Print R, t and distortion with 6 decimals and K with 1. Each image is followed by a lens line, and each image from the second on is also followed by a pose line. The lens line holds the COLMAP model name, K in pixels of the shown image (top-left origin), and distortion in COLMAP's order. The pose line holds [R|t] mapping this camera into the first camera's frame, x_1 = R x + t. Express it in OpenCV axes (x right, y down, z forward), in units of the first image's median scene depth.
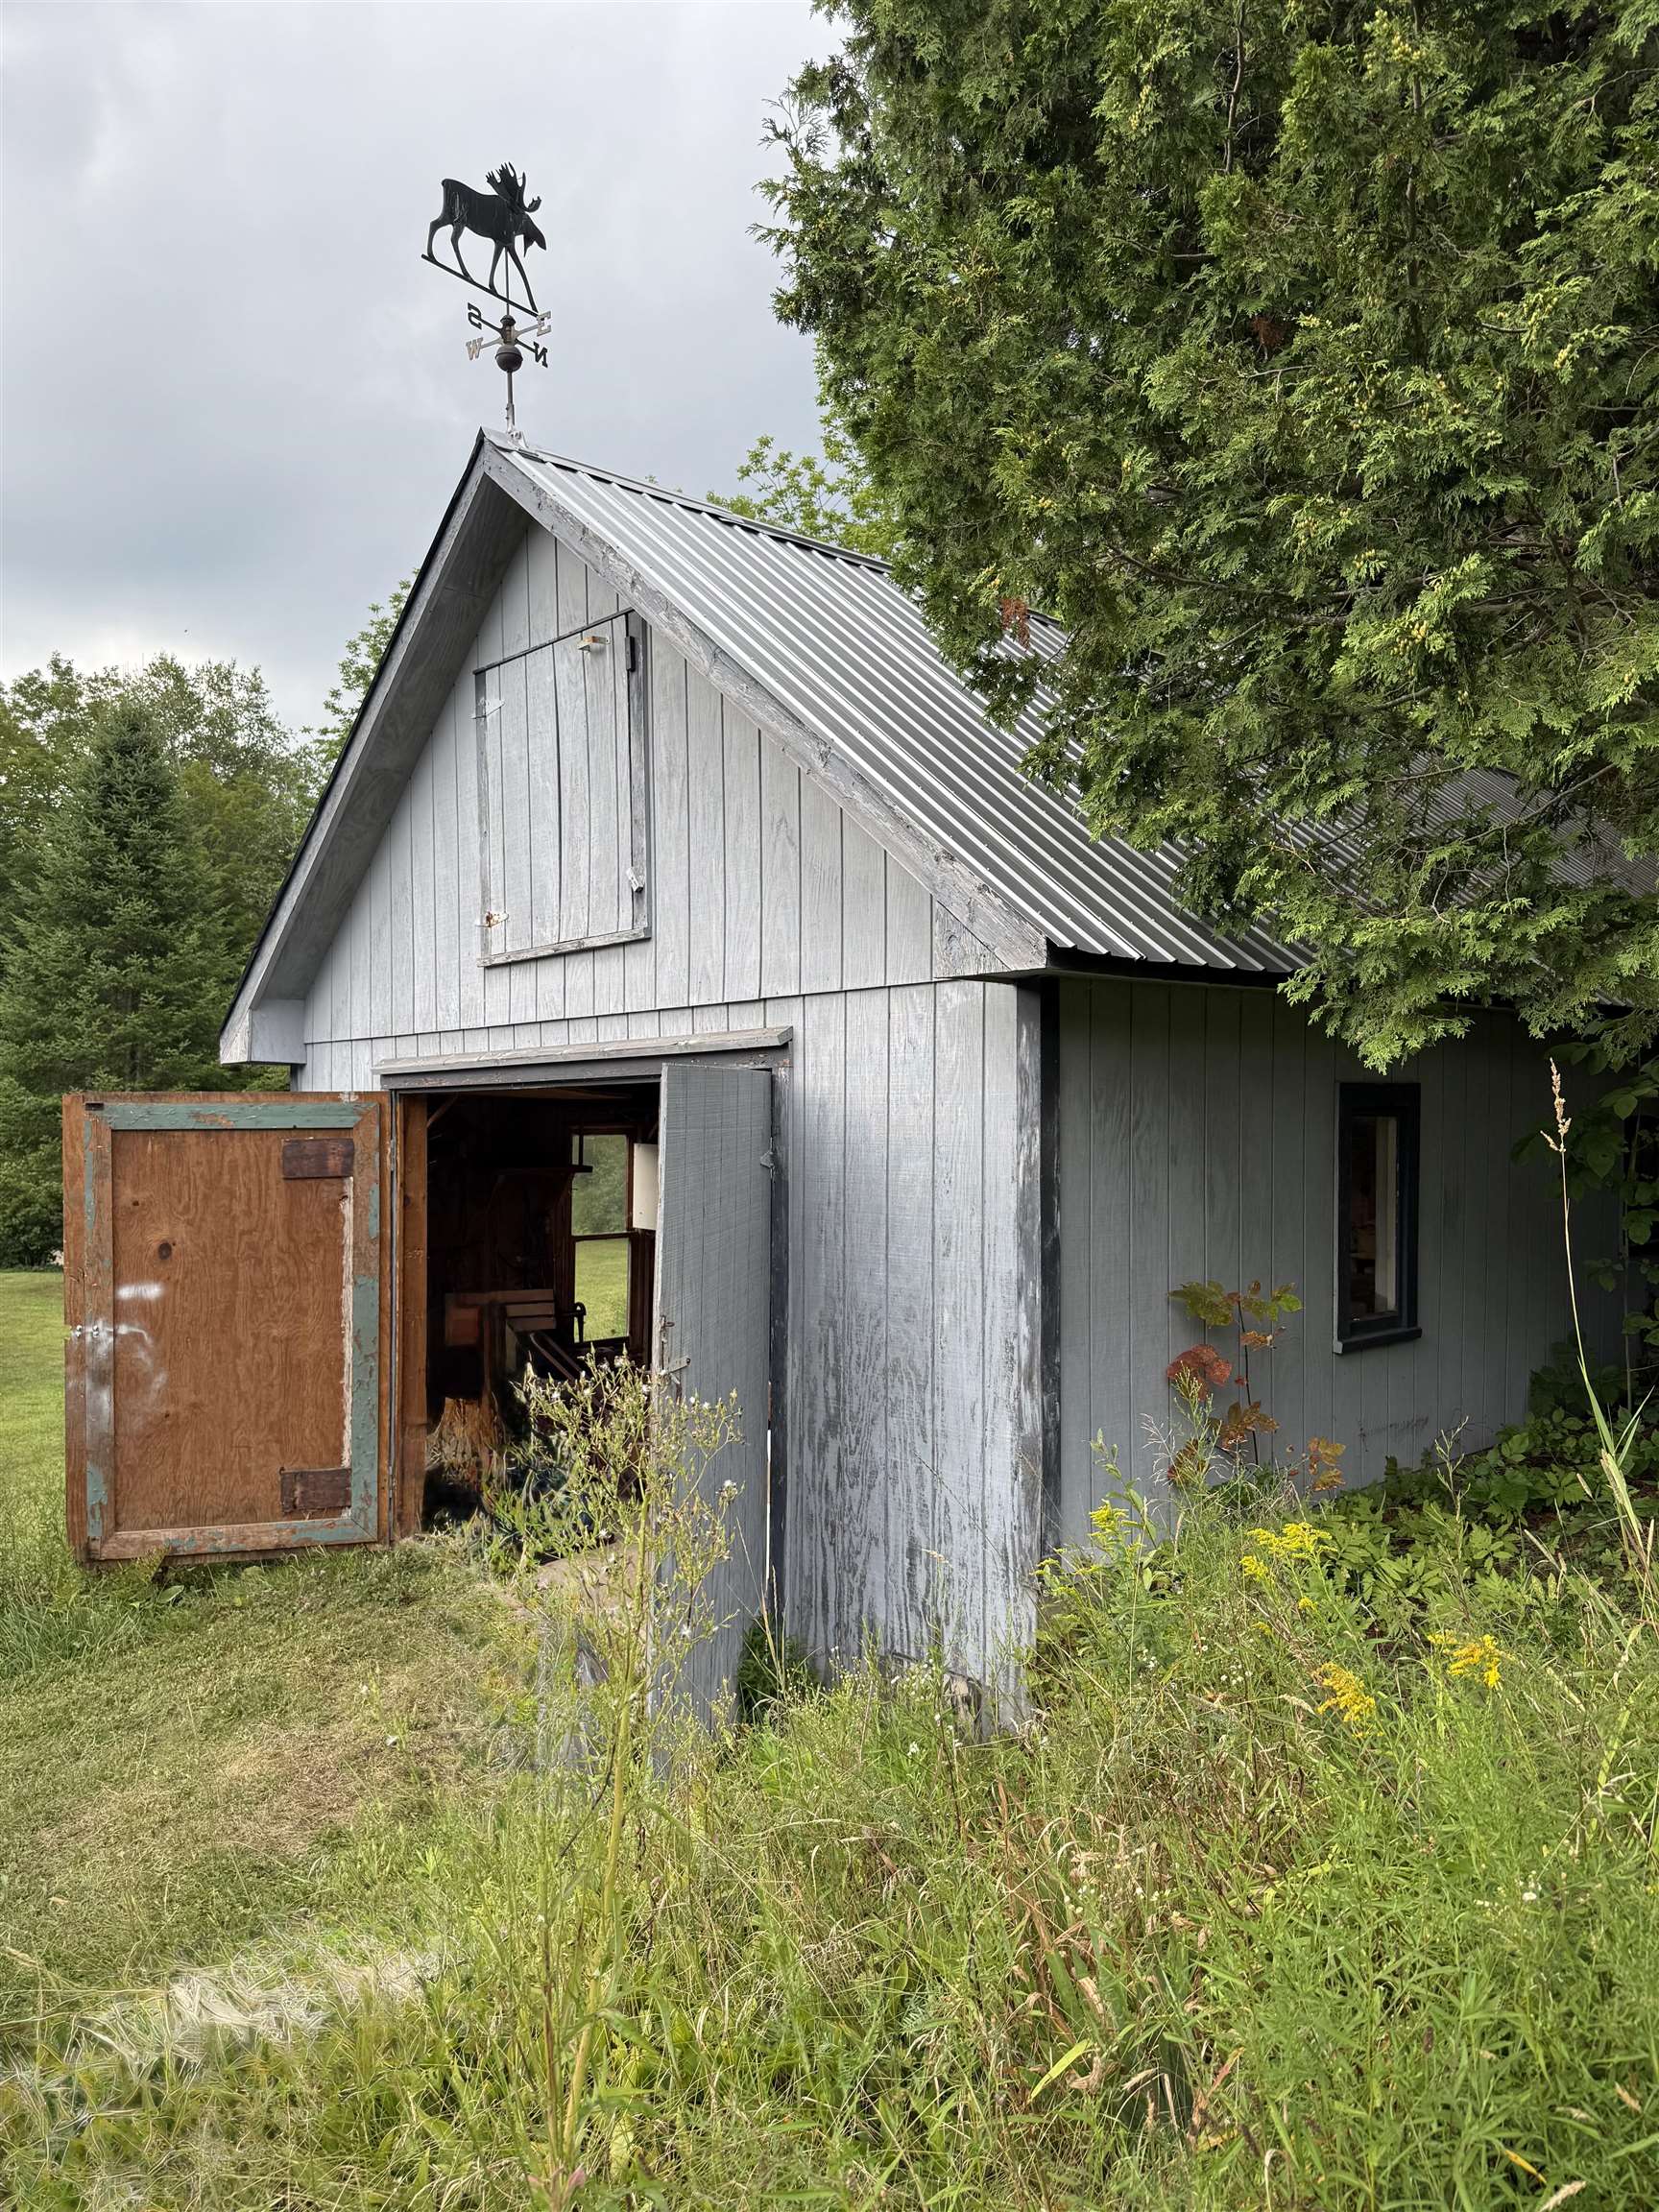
lens RADIAL K [[1550.7, 0, 830.1], [0, 1550.7, 1151.8], [0, 0, 1]] dist [0.120359, -0.201332]
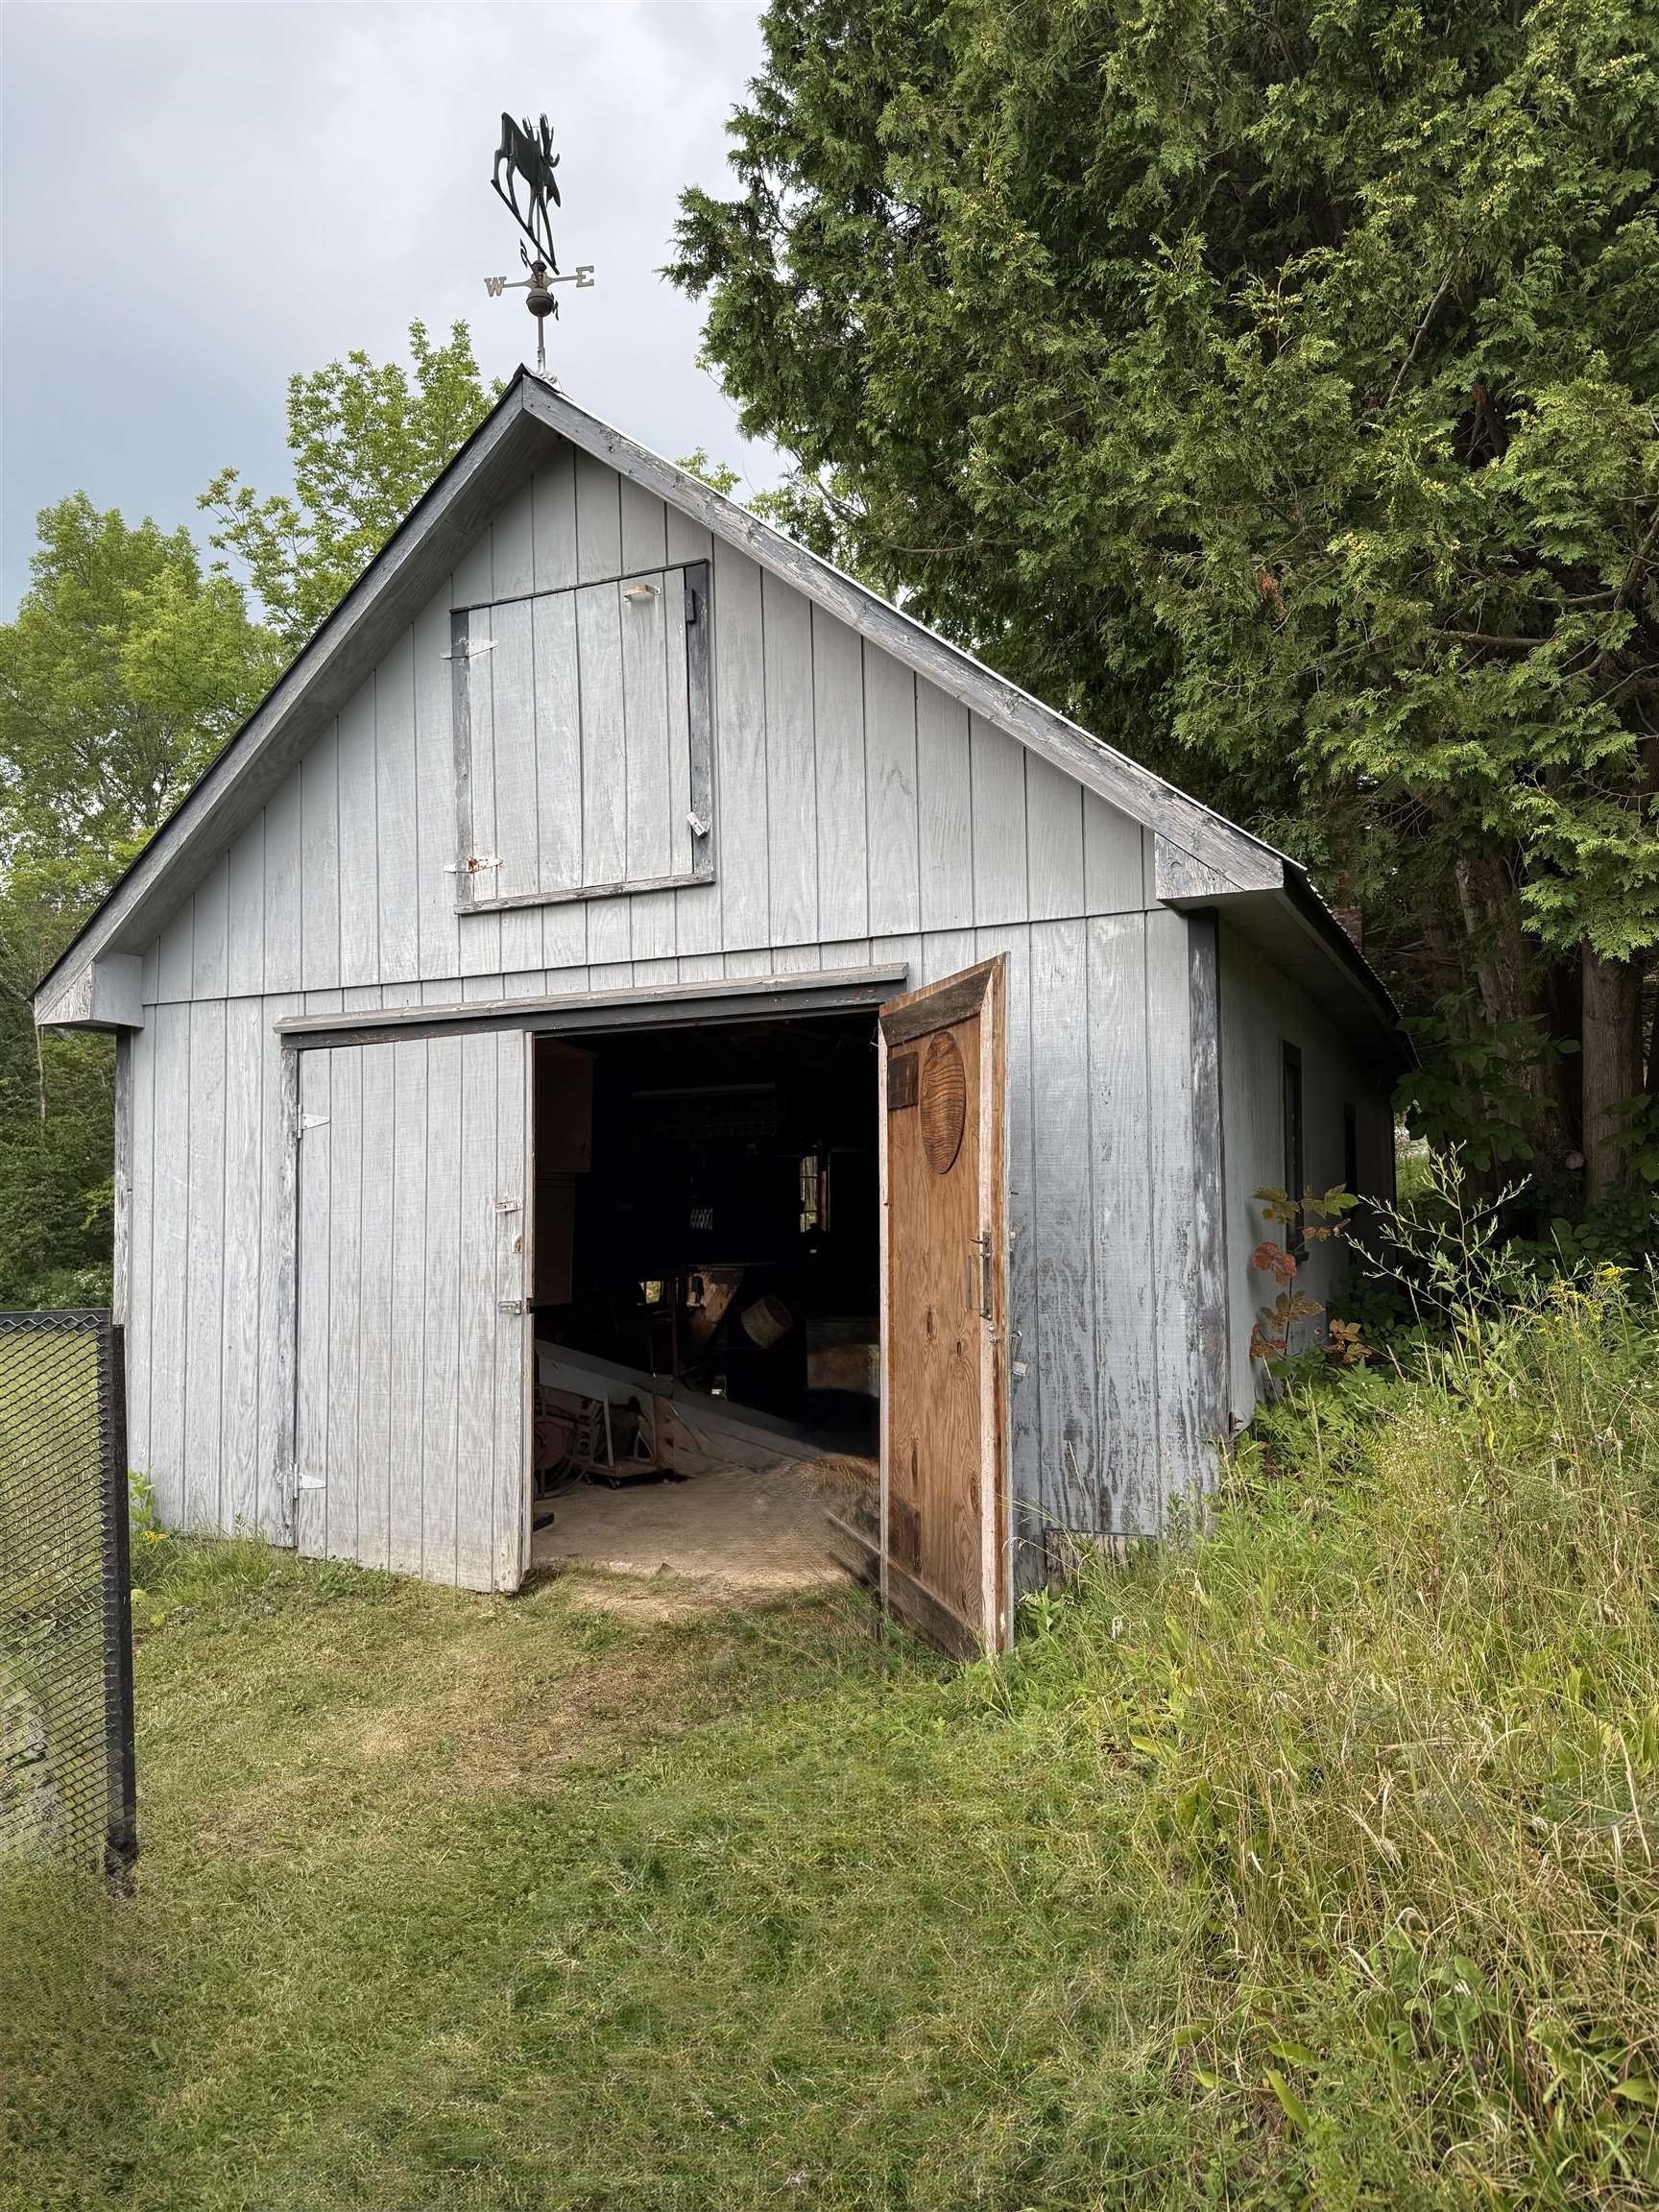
lens RADIAL K [[1557.3, 0, 834.1], [0, 1557.3, 1164.5], [0, 0, 1]] dist [0.117355, -0.184282]
pose [[0.921250, 0.004193, 0.388949, -0.435091], [0.016856, 0.998572, -0.050688, 0.099200], [-0.388606, 0.053252, 0.919864, 0.035401]]
